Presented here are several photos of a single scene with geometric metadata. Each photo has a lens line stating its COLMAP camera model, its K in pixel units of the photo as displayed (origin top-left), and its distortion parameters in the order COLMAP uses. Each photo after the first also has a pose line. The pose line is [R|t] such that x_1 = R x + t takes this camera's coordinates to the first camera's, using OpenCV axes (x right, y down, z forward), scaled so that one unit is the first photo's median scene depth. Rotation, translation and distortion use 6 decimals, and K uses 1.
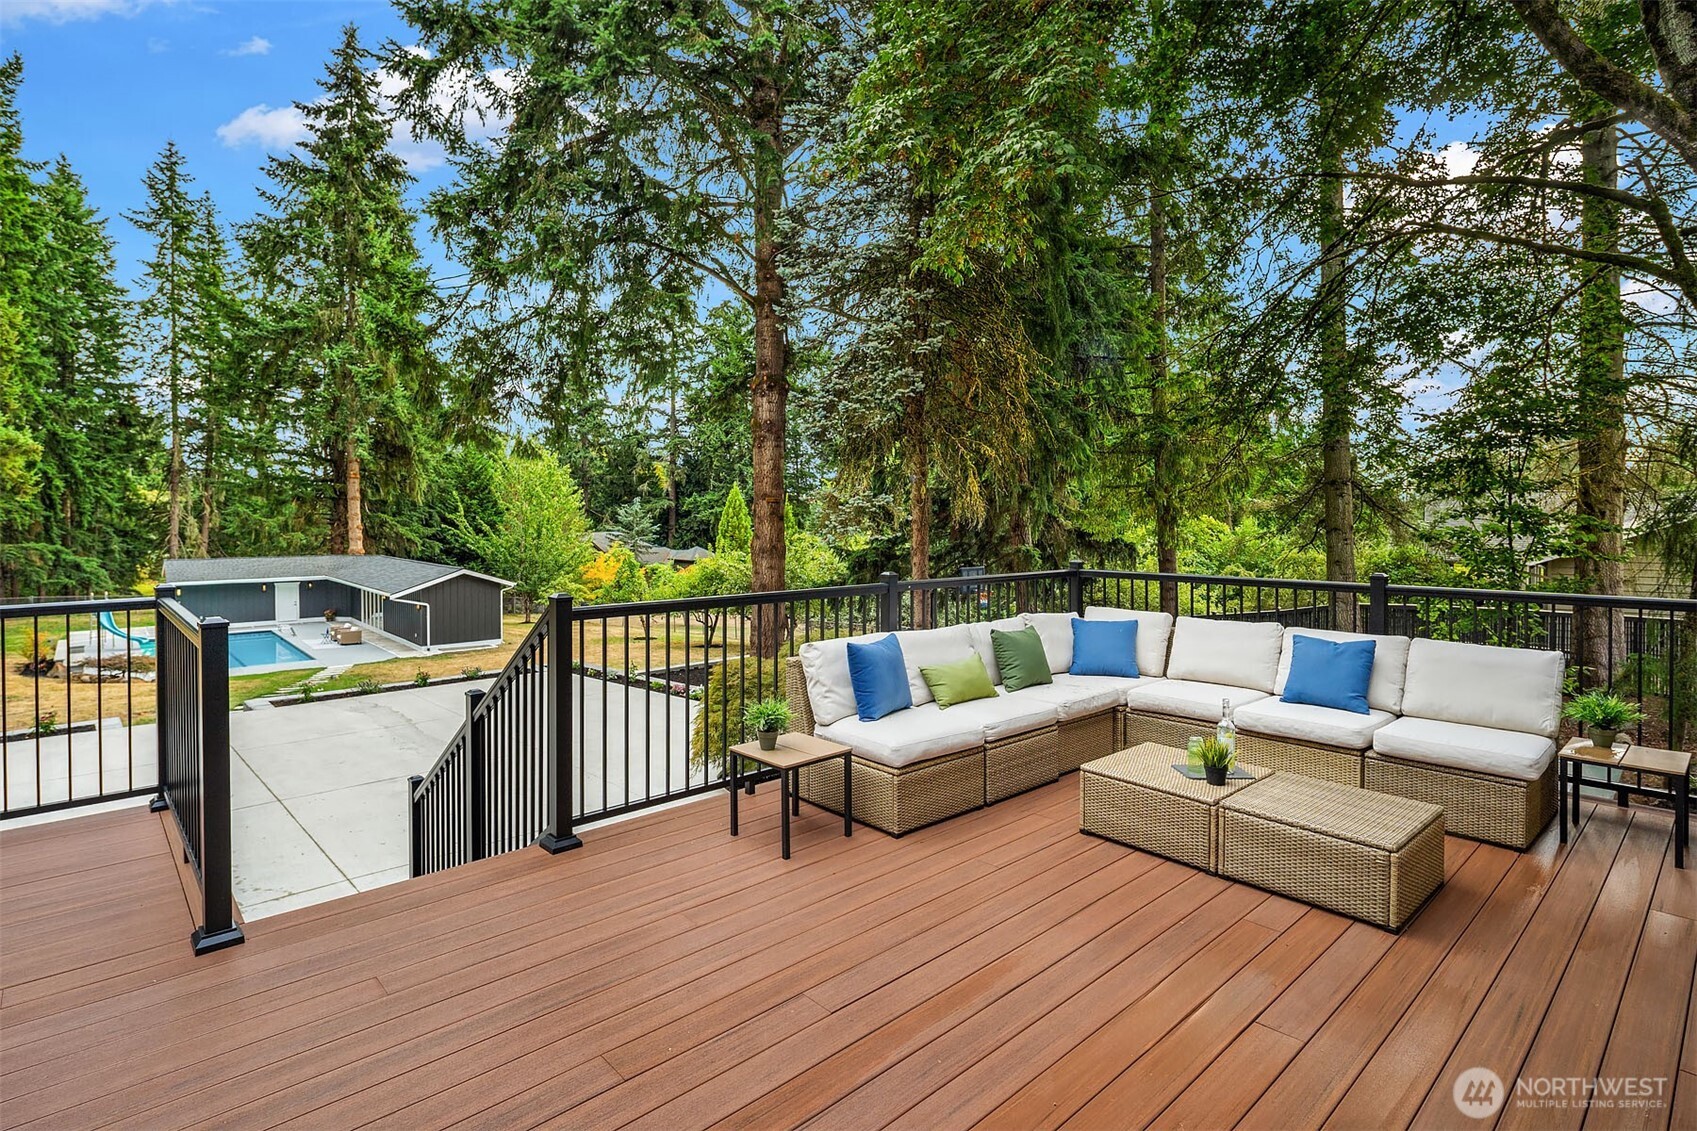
lens RADIAL K [[779.0, 0, 848.4], [0, 779.0, 522.7], [0, 0, 1]] dist [-0.001227, -0.000528]
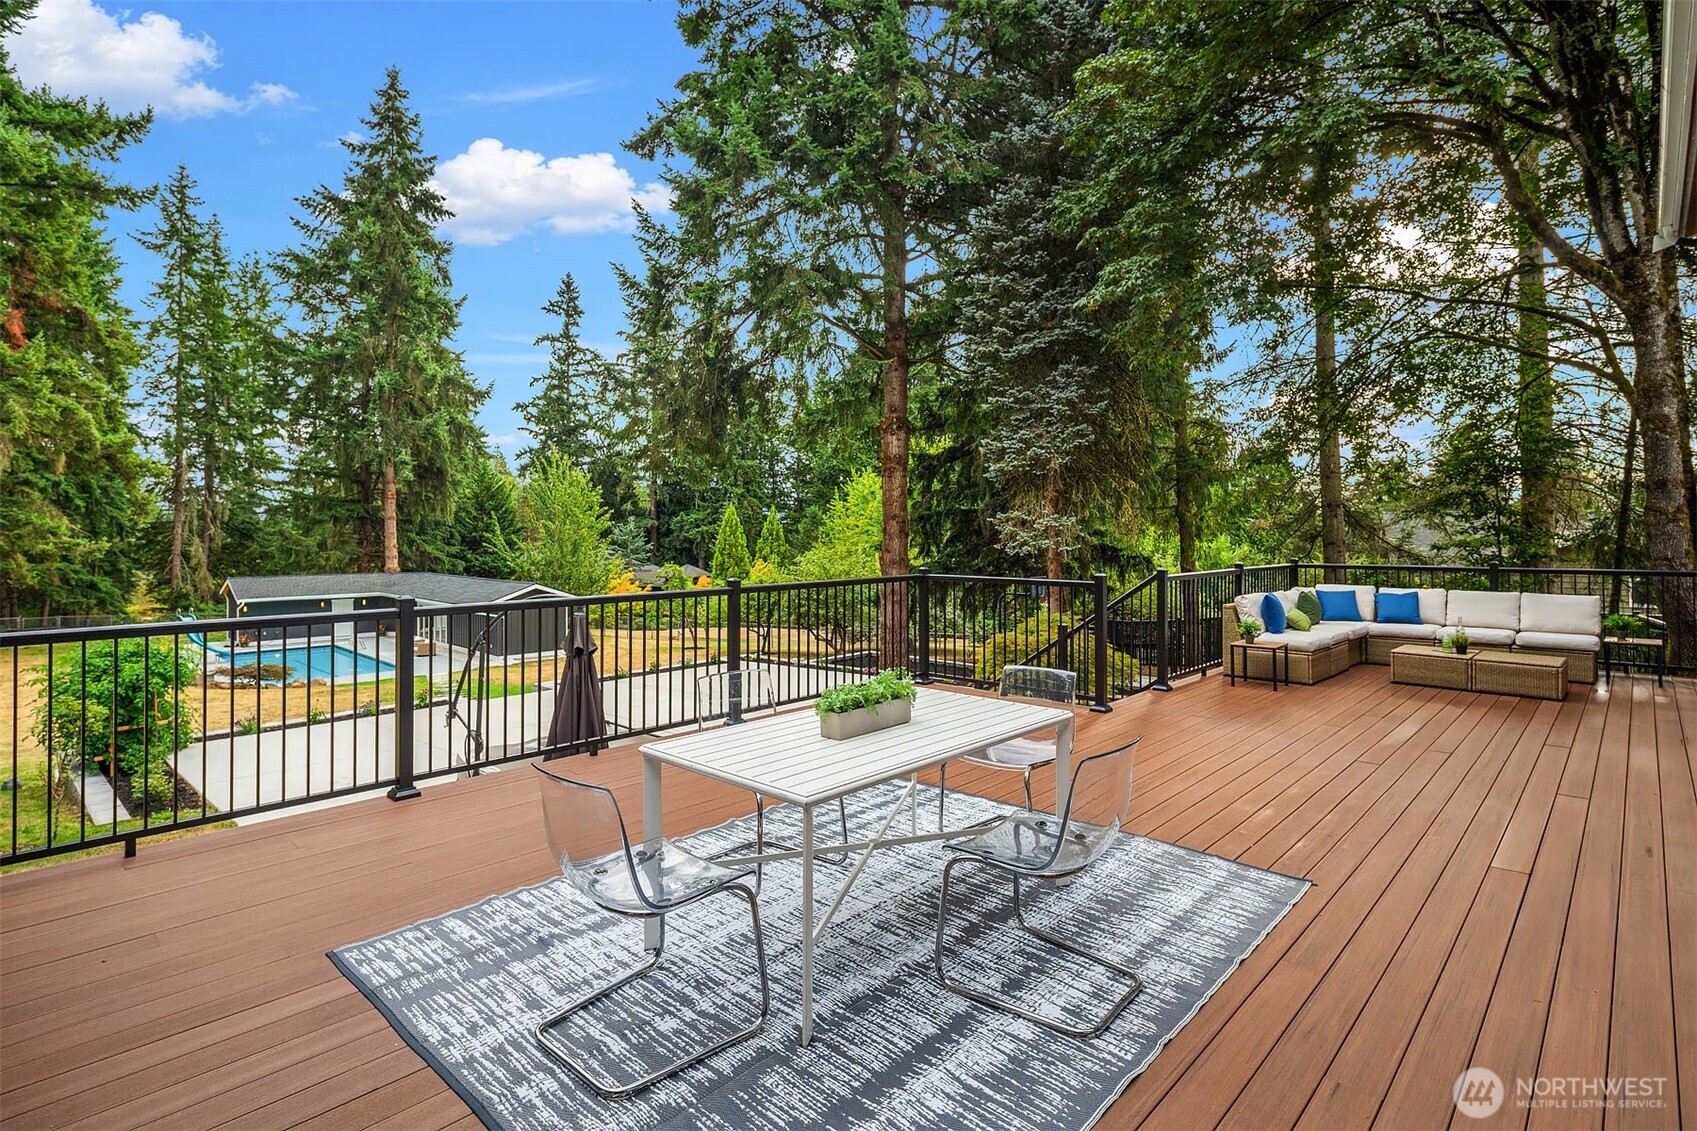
lens RADIAL K [[779.0, 0, 848.4], [0, 779.0, 522.7], [0, 0, 1]] dist [-0.001227, -0.000528]
pose [[0.997284, -0.000817, 0.073642, -0.103814], [0.002572, 0.999715, -0.023746, 0.001197], [-0.073602, 0.023871, 0.997002, -0.077921]]
